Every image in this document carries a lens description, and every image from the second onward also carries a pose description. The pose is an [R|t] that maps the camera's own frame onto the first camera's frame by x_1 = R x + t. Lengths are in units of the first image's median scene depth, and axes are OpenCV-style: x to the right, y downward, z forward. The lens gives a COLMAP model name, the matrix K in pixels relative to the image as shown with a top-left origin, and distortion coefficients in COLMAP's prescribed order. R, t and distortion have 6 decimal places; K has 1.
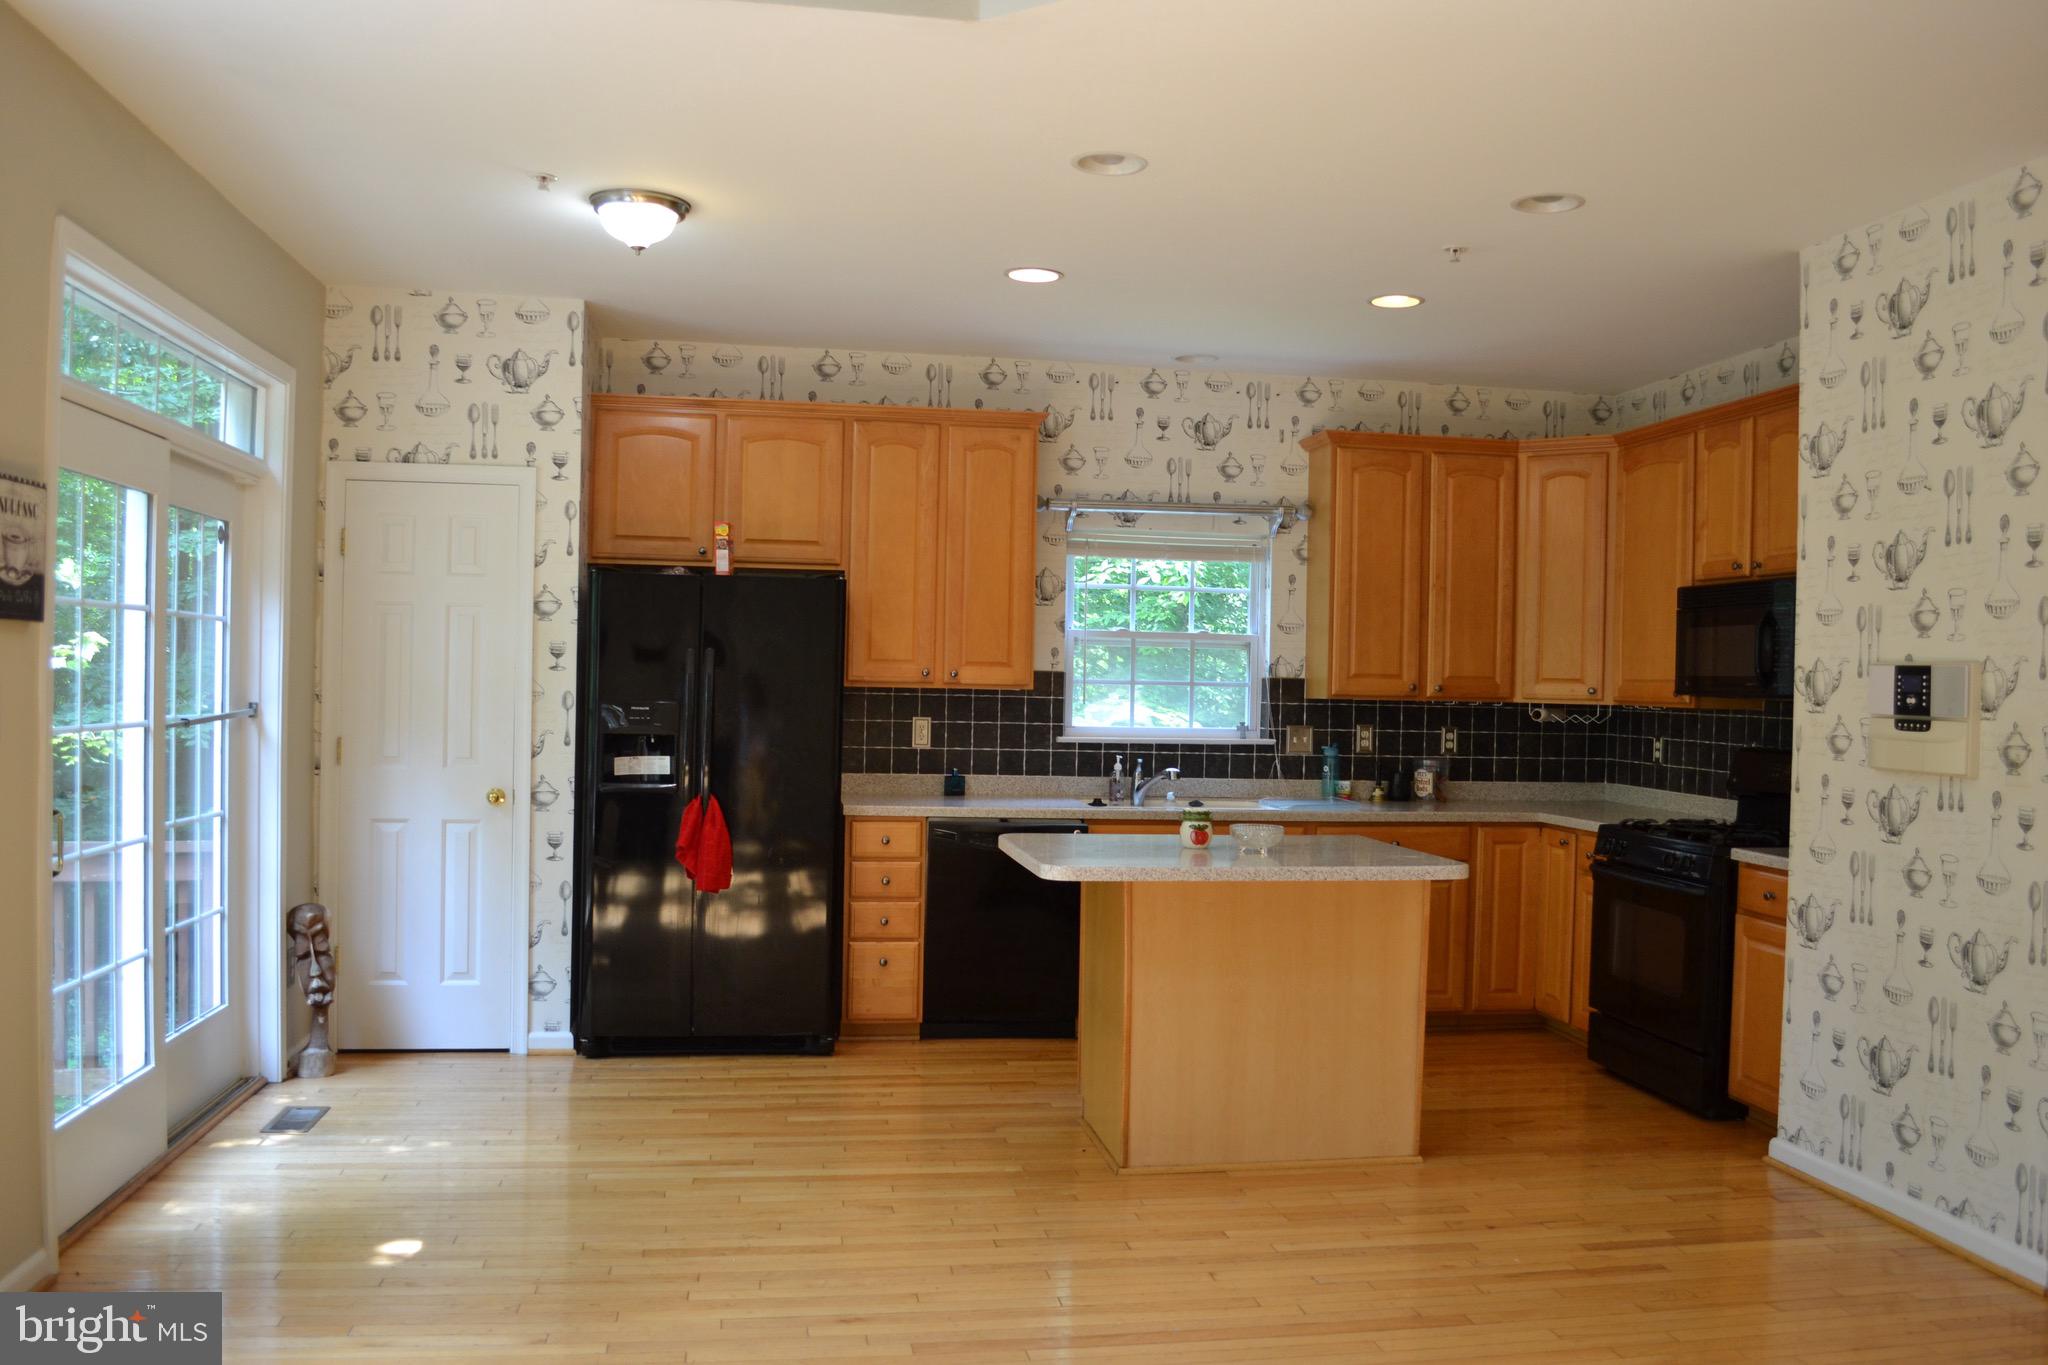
lens RADIAL K [[1643.6, 0, 1044.1], [0, 1643.6, 698.6], [0, 0, 1]] dist [-0.085869, 0.018336]
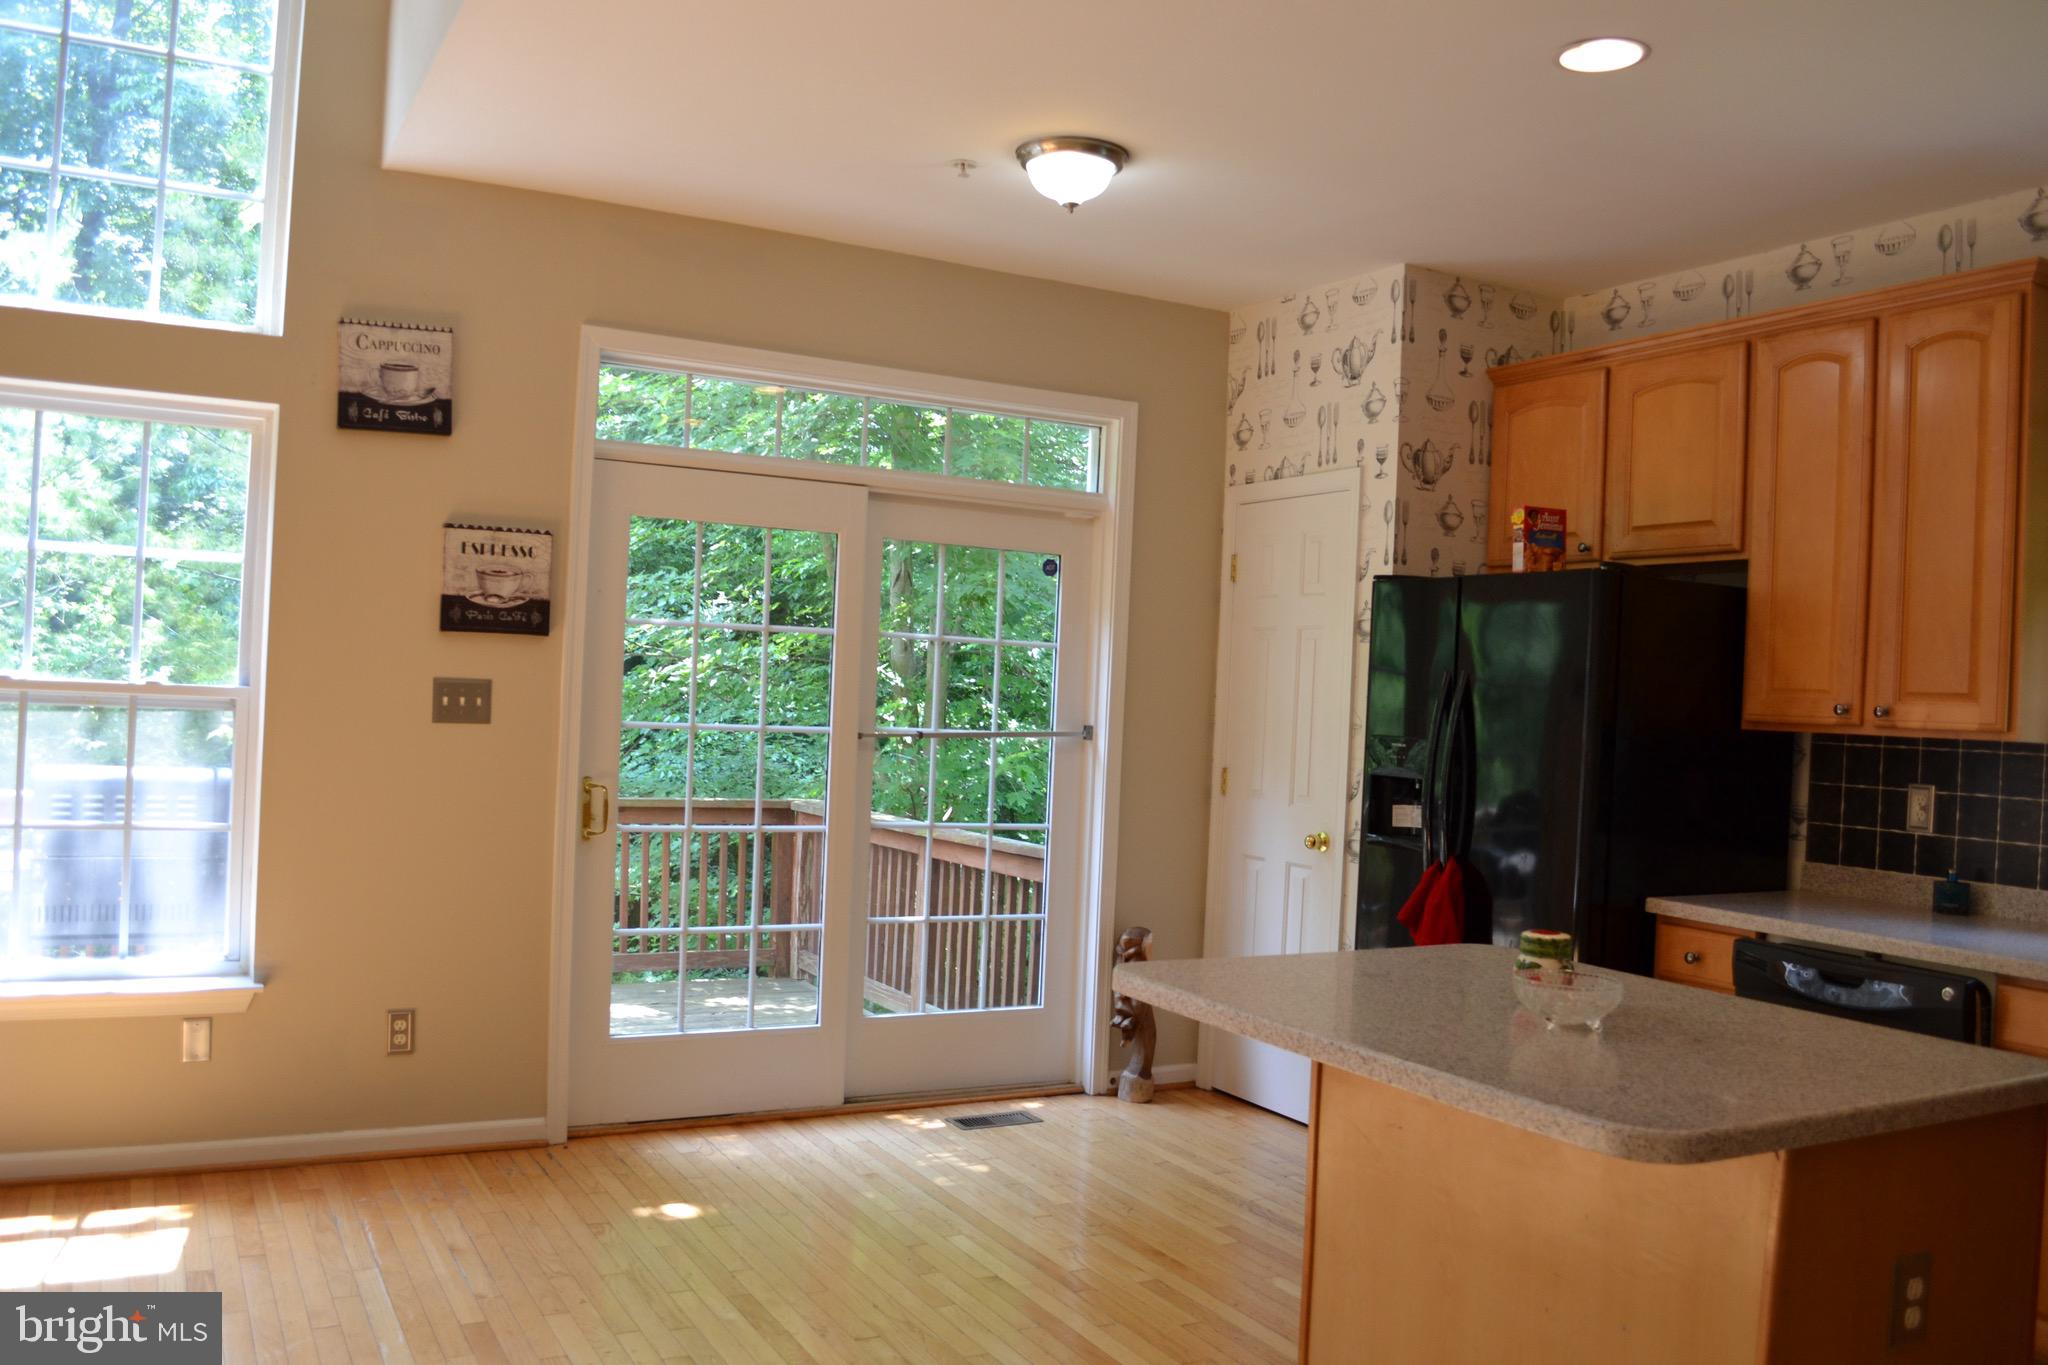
lens RADIAL K [[1643.6, 0, 1037.4], [0, 1643.6, 691.1], [0, 0, 1]] dist [-0.085869, 0.018336]
pose [[0.326483, -0.008394, -0.945166, 0.438703], [-0.046110, 0.998629, -0.024797, 0.007219], [0.944078, 0.051678, 0.325648, 0.533478]]
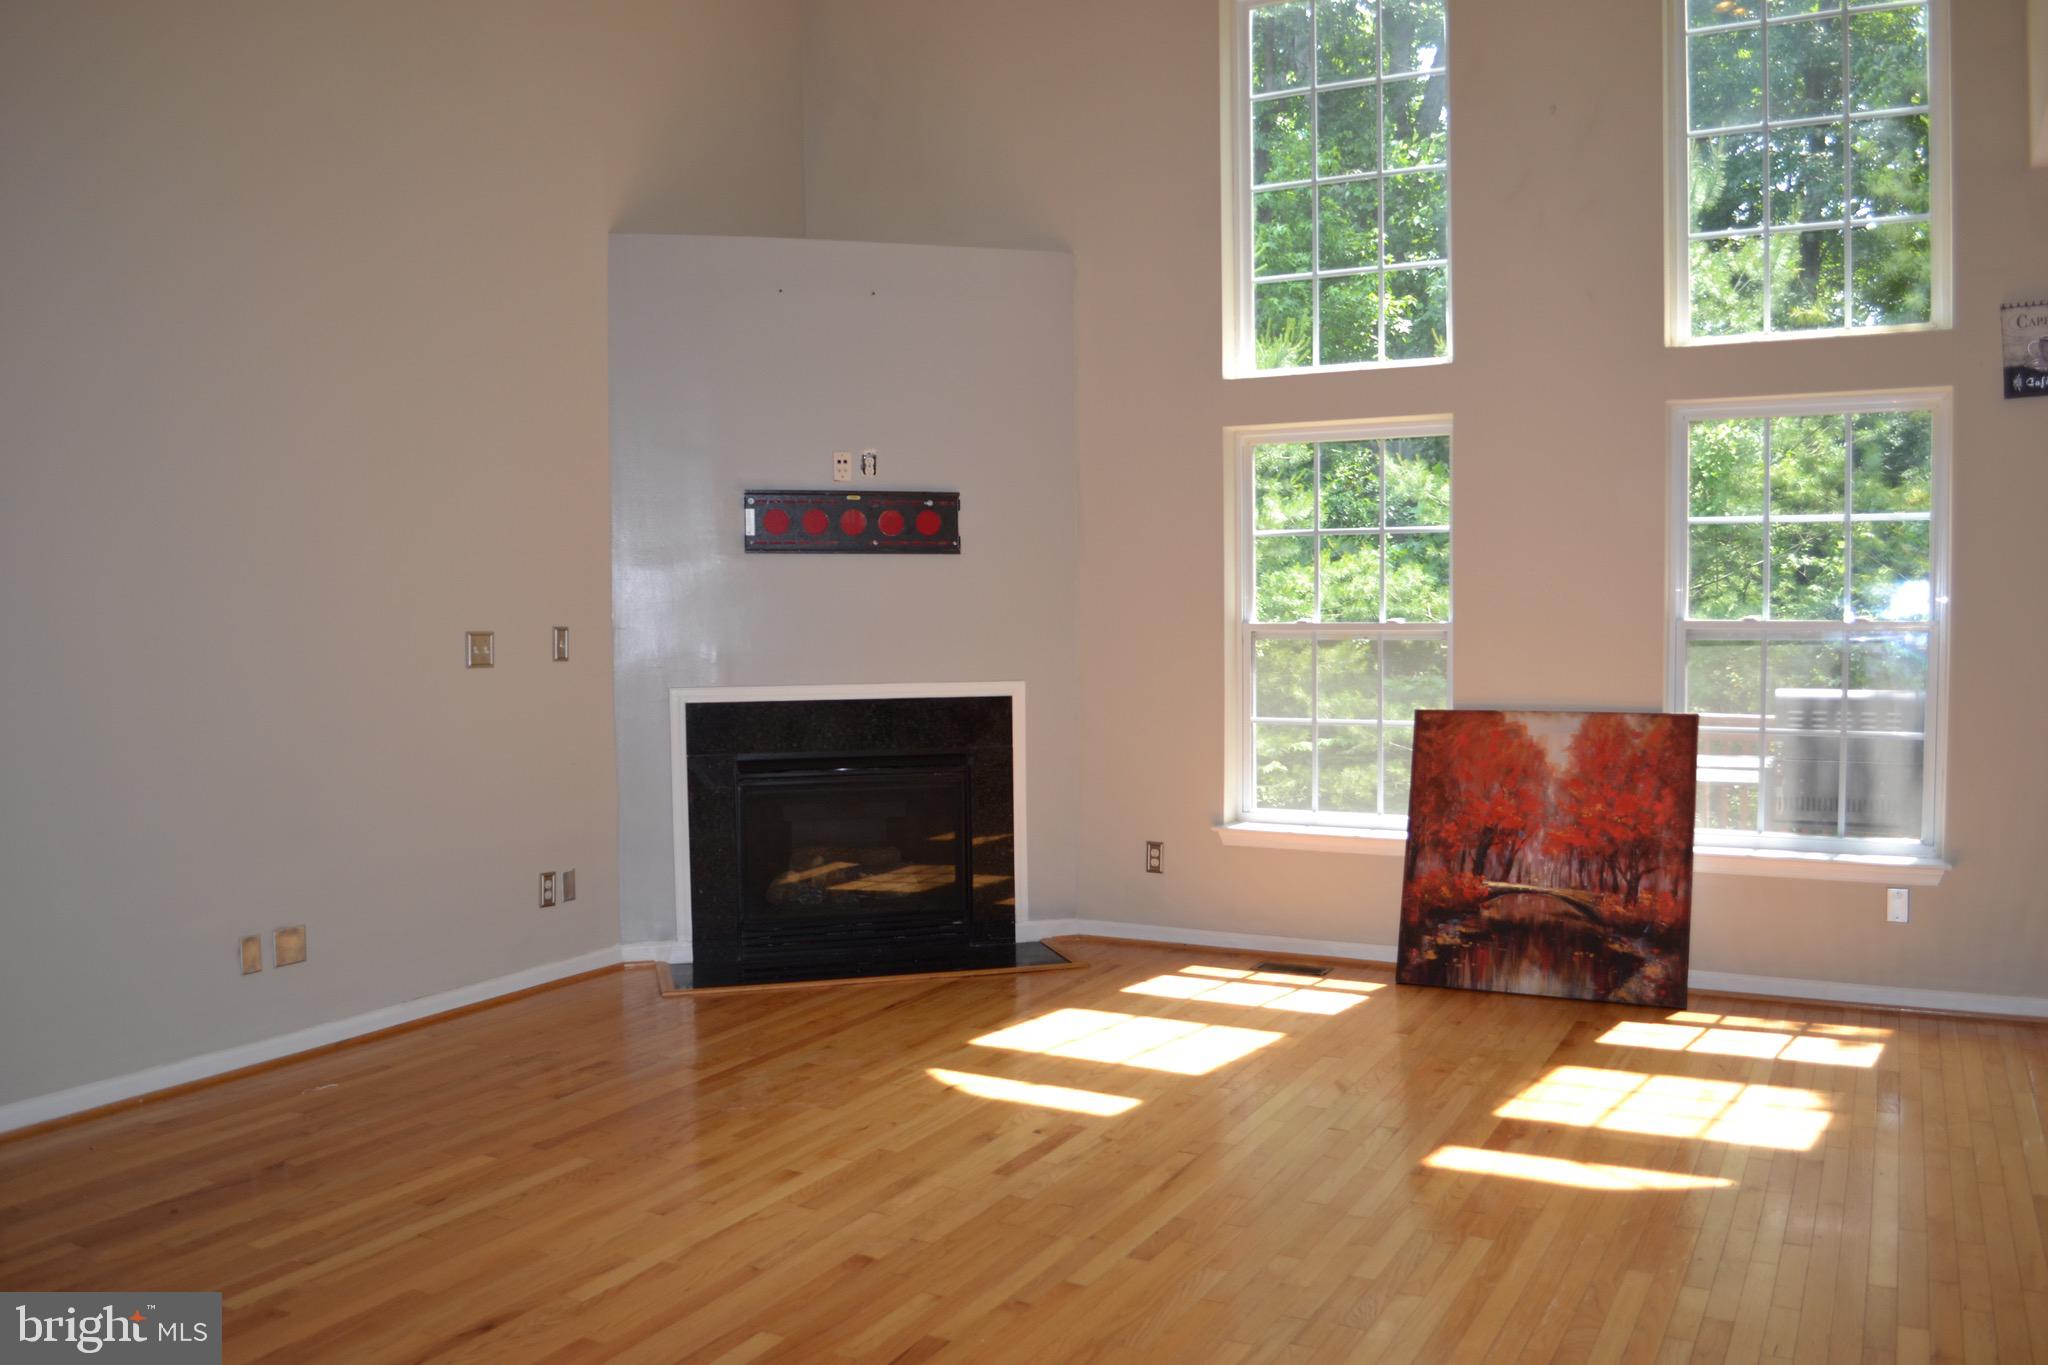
lens RADIAL K [[1643.6, 0, 1035.6], [0, 1643.6, 689.8], [0, 0, 1]] dist [-0.085869, 0.018336]
pose [[-0.619001, 0.023357, -0.785043, 0.629921], [-0.013197, 0.999107, 0.040132, 0.012483], [0.785280, 0.035202, -0.618140, 0.589096]]
